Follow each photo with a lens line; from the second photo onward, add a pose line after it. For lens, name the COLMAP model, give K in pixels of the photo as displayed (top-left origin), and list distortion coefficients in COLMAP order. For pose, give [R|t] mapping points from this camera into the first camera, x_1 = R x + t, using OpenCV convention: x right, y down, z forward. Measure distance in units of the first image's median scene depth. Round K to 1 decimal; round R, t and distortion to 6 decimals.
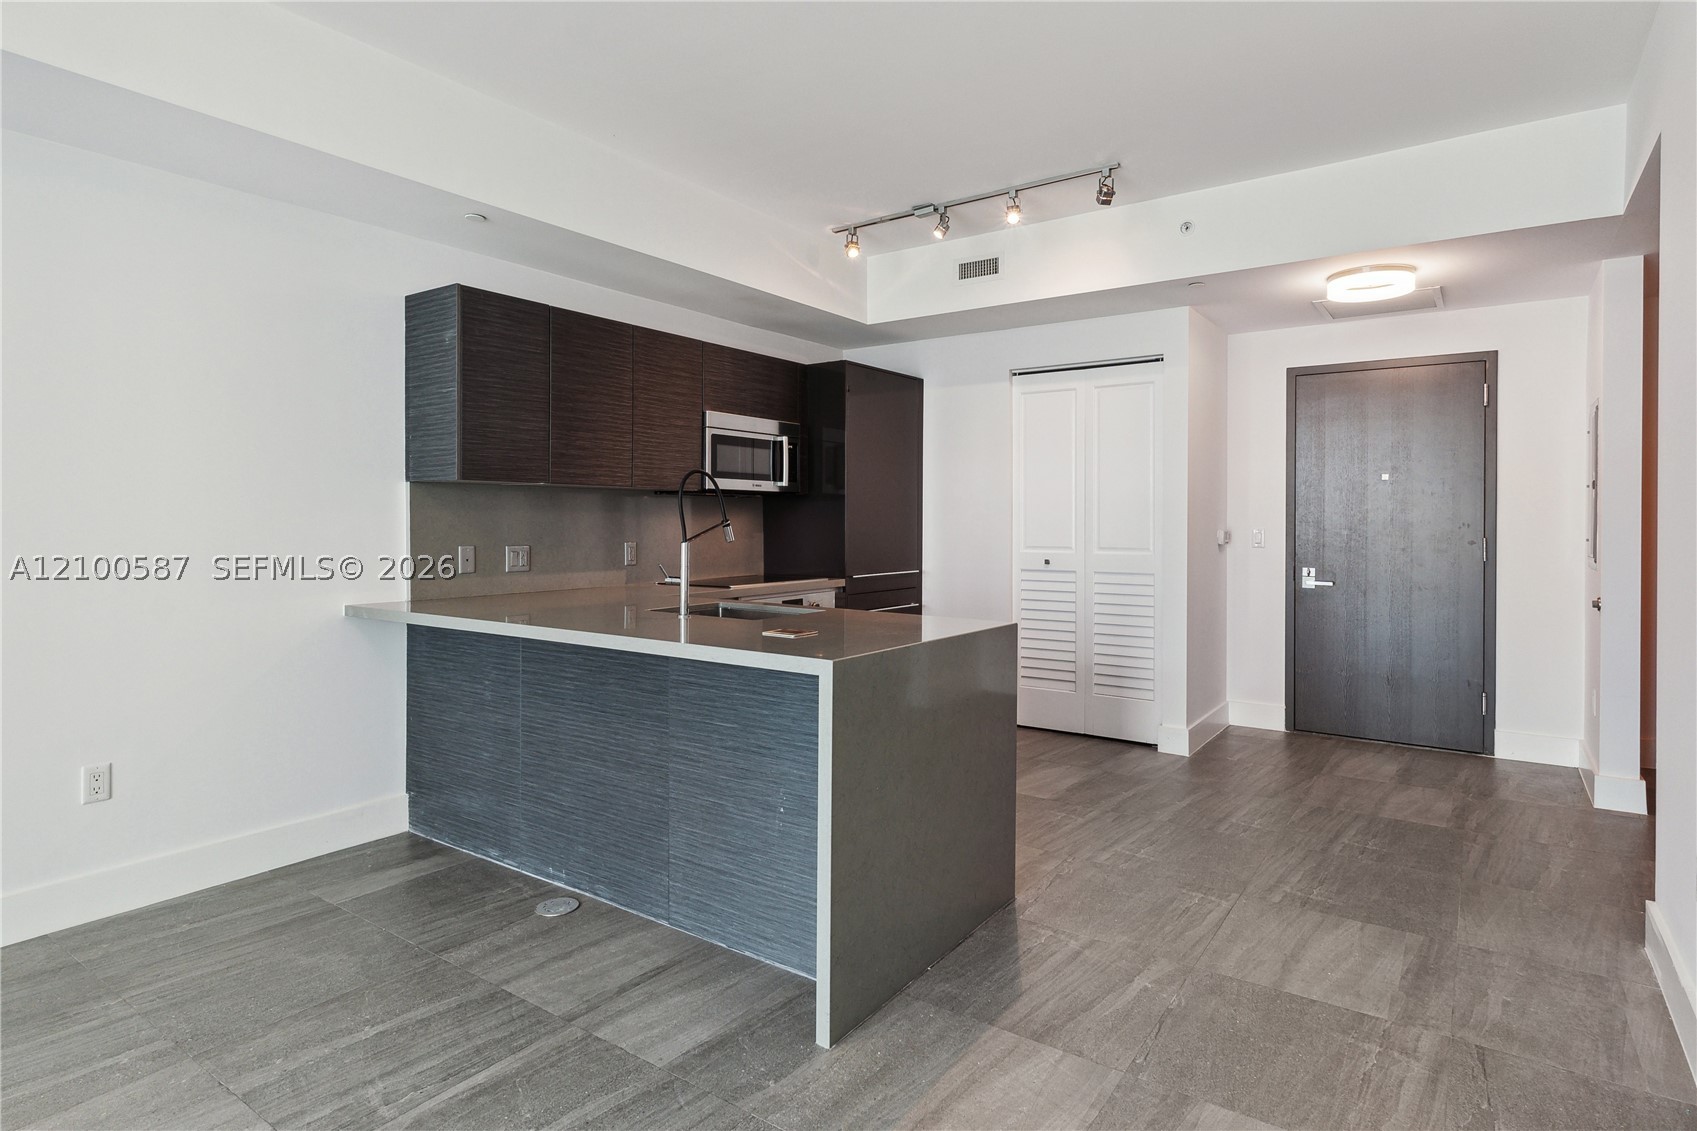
lens RADIAL K [[934.7, 0, 832.7], [0, 934.7, 517.1], [0, 0, 1]] dist [0.012165, -0.001614]
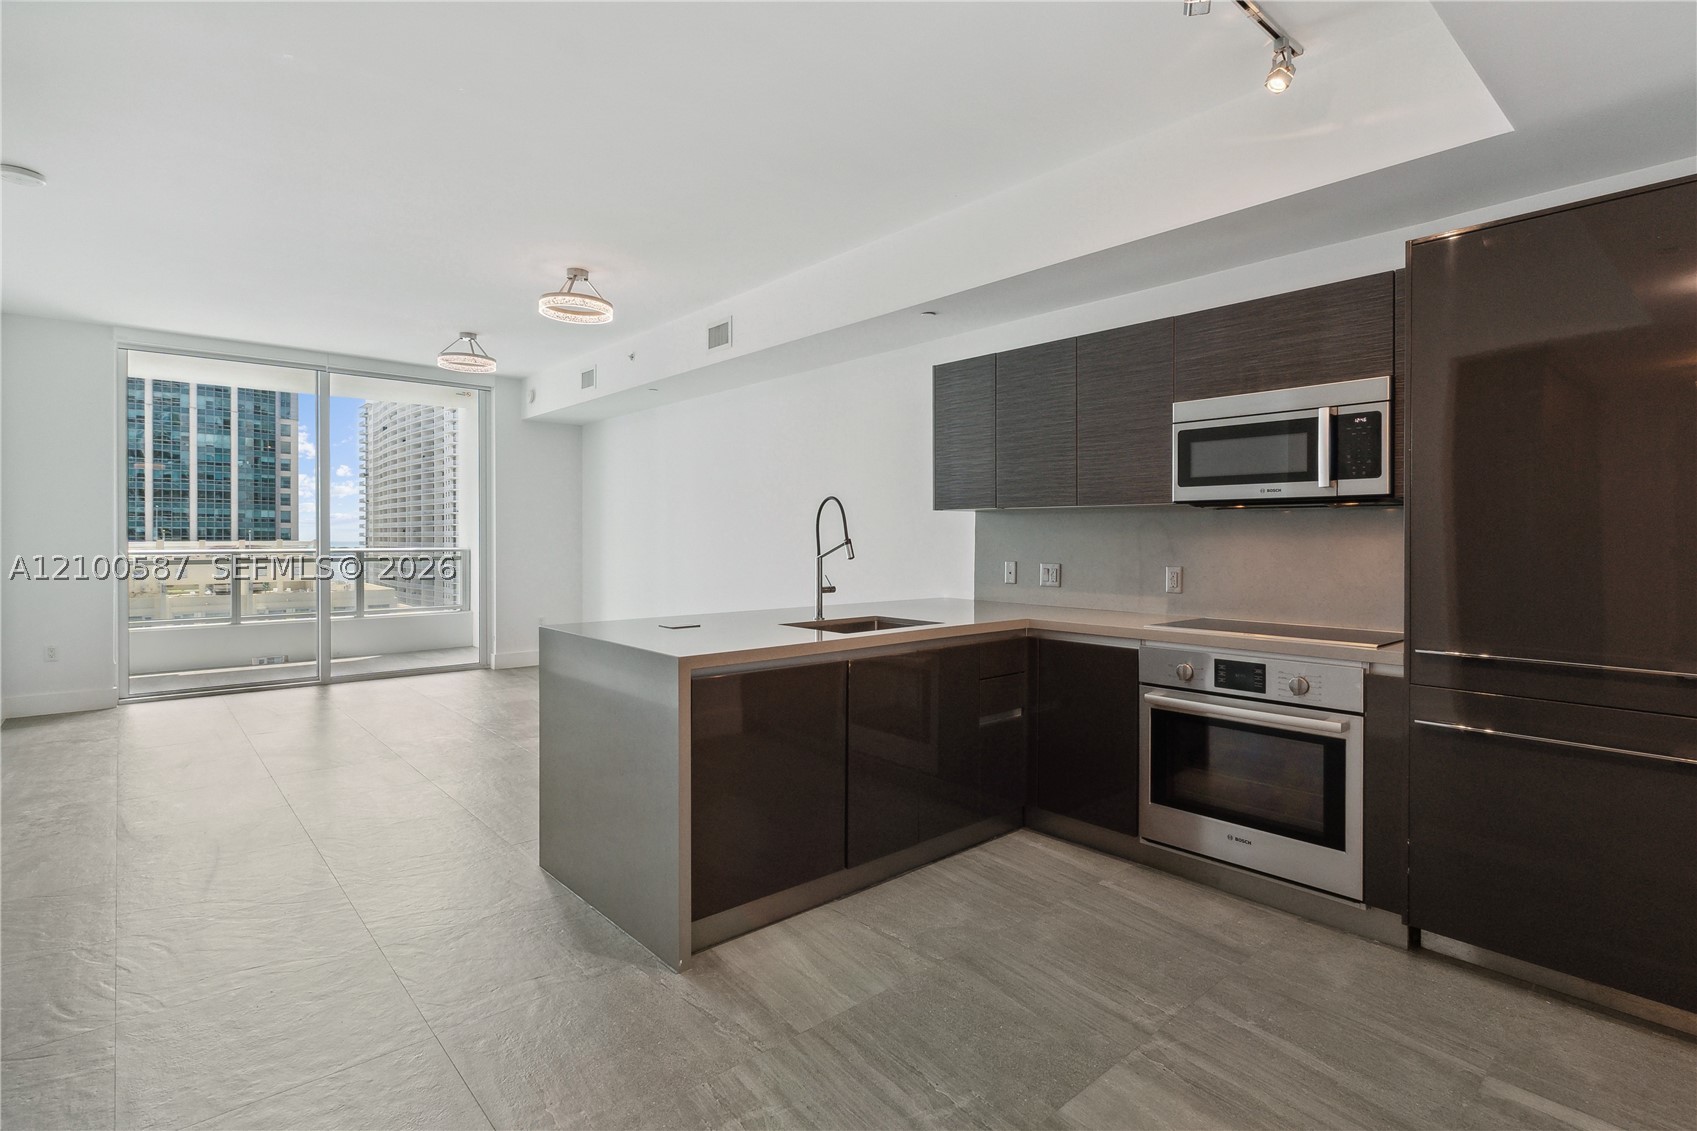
lens RADIAL K [[817.2, 0, 857.2], [0, 817.2, 539.3], [0, 0, 1]] dist [0.003894, -0.000975]
pose [[-0.227148, -0.001734, -0.973859, 0.578618], [0.000173, 0.999998, -0.001821, 0.002794], [0.973860, -0.000582, -0.227148, 0.860555]]
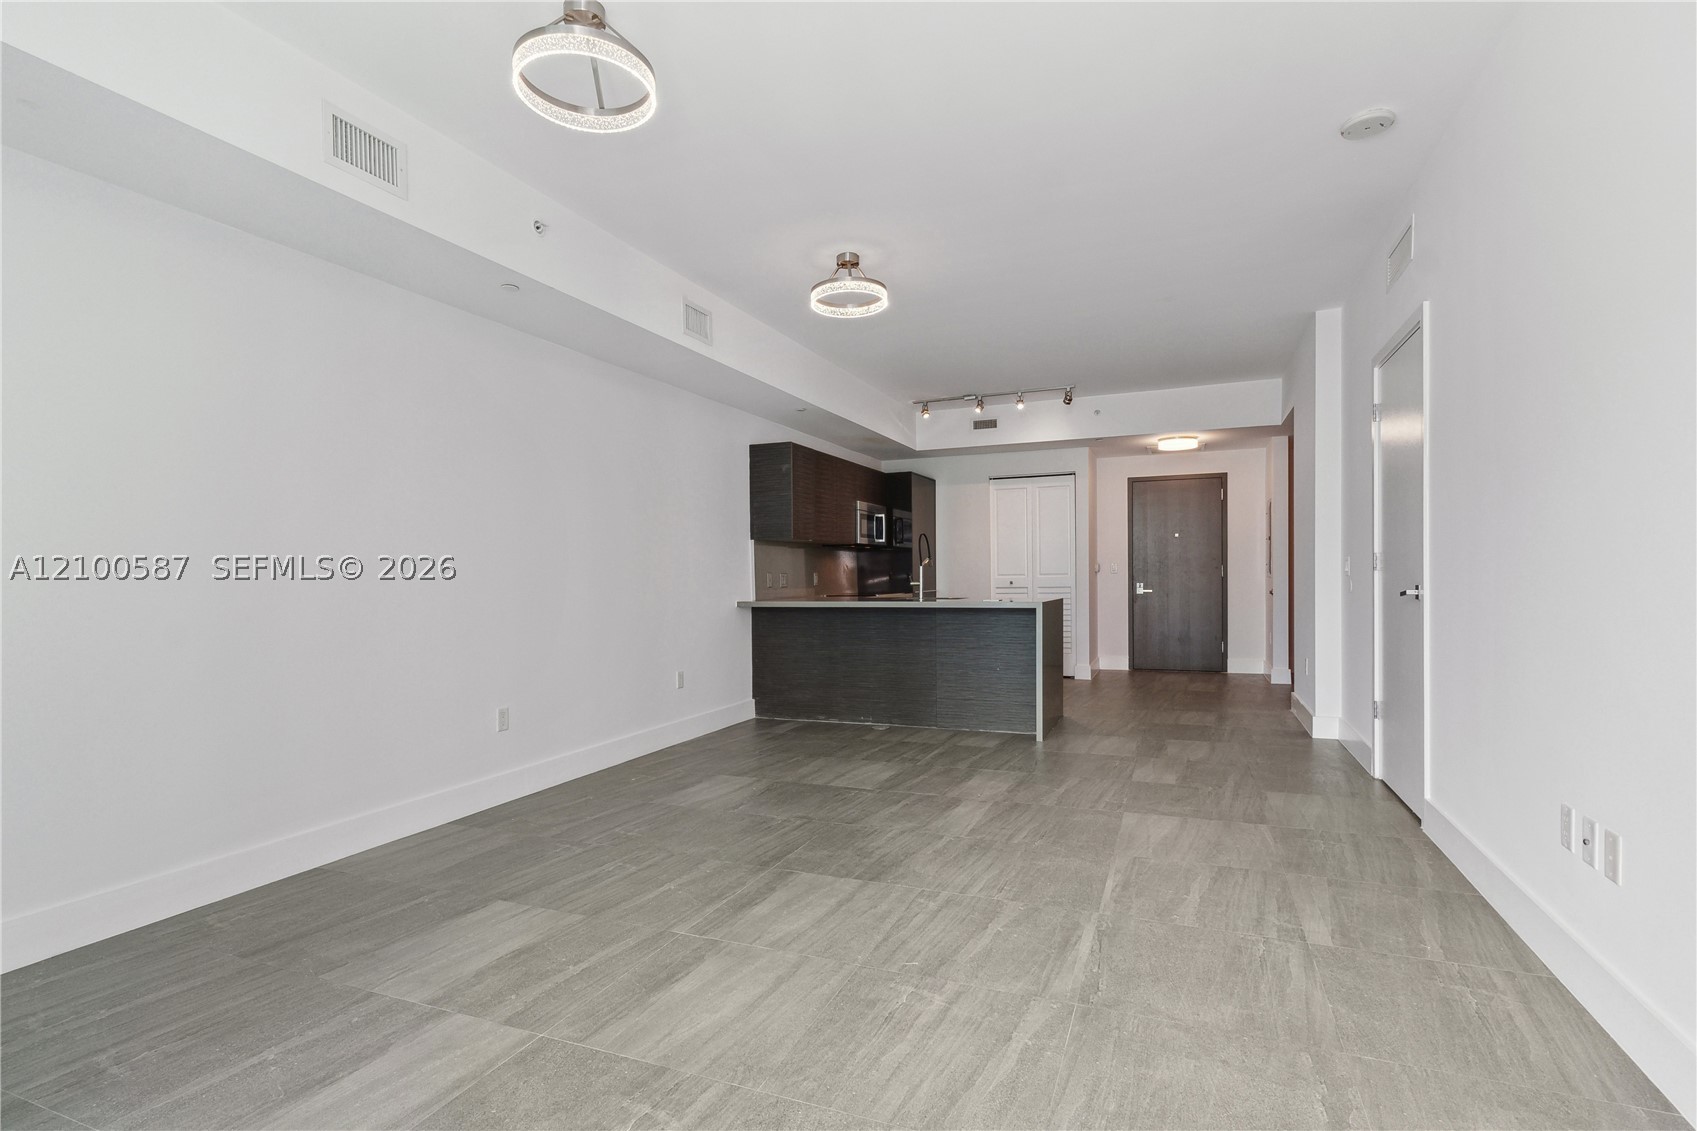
lens RADIAL K [[817.2, 0, 854.2], [0, 817.2, 576.1], [0, 0, 1]] dist [0.003894, -0.000975]
pose [[0.974565, -0.015584, 0.223564, -0.479584], [0.014595, 0.999875, 0.006073, 0.024161], [-0.223630, -0.002656, 0.974670, -0.546534]]
